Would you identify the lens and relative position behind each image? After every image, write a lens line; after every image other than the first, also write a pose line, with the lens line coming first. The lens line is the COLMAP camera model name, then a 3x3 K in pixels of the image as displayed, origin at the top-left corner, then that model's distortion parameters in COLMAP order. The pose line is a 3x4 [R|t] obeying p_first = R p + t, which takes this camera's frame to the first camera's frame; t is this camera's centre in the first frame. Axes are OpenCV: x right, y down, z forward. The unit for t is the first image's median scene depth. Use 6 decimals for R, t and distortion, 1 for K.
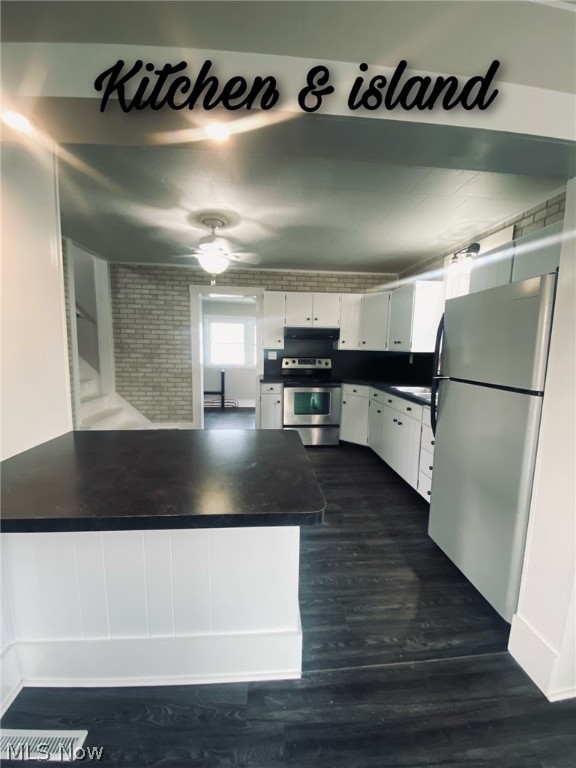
lens RADIAL K [[310.6, 0, 289.1], [0, 310.6, 386.6], [0, 0, 1]] dist [0.000763, -0.000510]
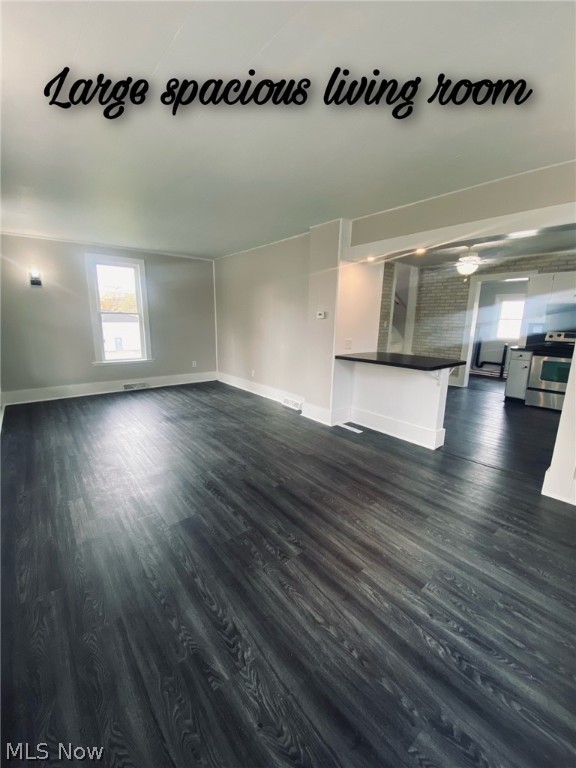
lens RADIAL K [[310.6, 0, 284.4], [0, 310.6, 385.1], [0, 0, 1]] dist [0.000763, -0.000510]
pose [[0.560083, 0.161347, -0.812573, 0.404992], [-0.111532, 0.986607, 0.119028, 0.073838], [0.820895, 0.023962, 0.570577, -0.436004]]
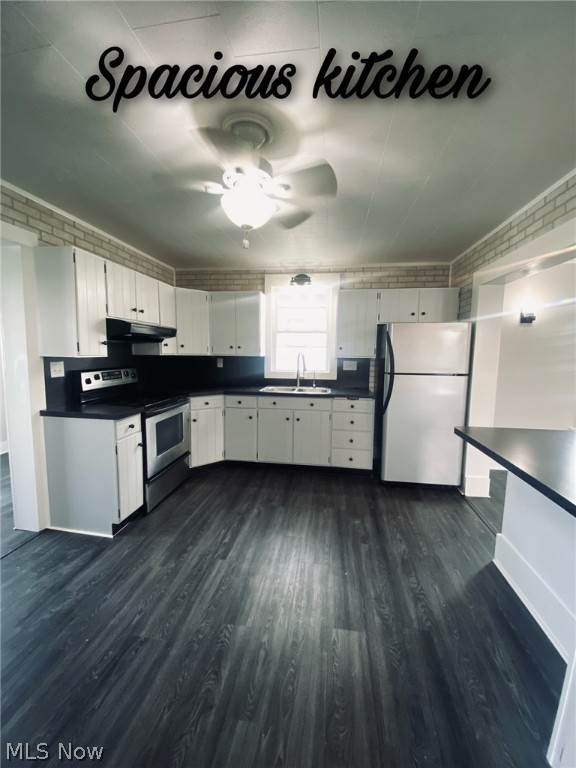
lens RADIAL K [[310.6, 0, 291.7], [0, 310.6, 382.4], [0, 0, 1]] dist [0.000763, -0.000510]
pose [[0.212048, -0.113710, 0.970621, -0.500273], [0.124678, 0.988239, 0.088537, -0.079195], [-0.969274, 0.102241, 0.223731, 0.524408]]
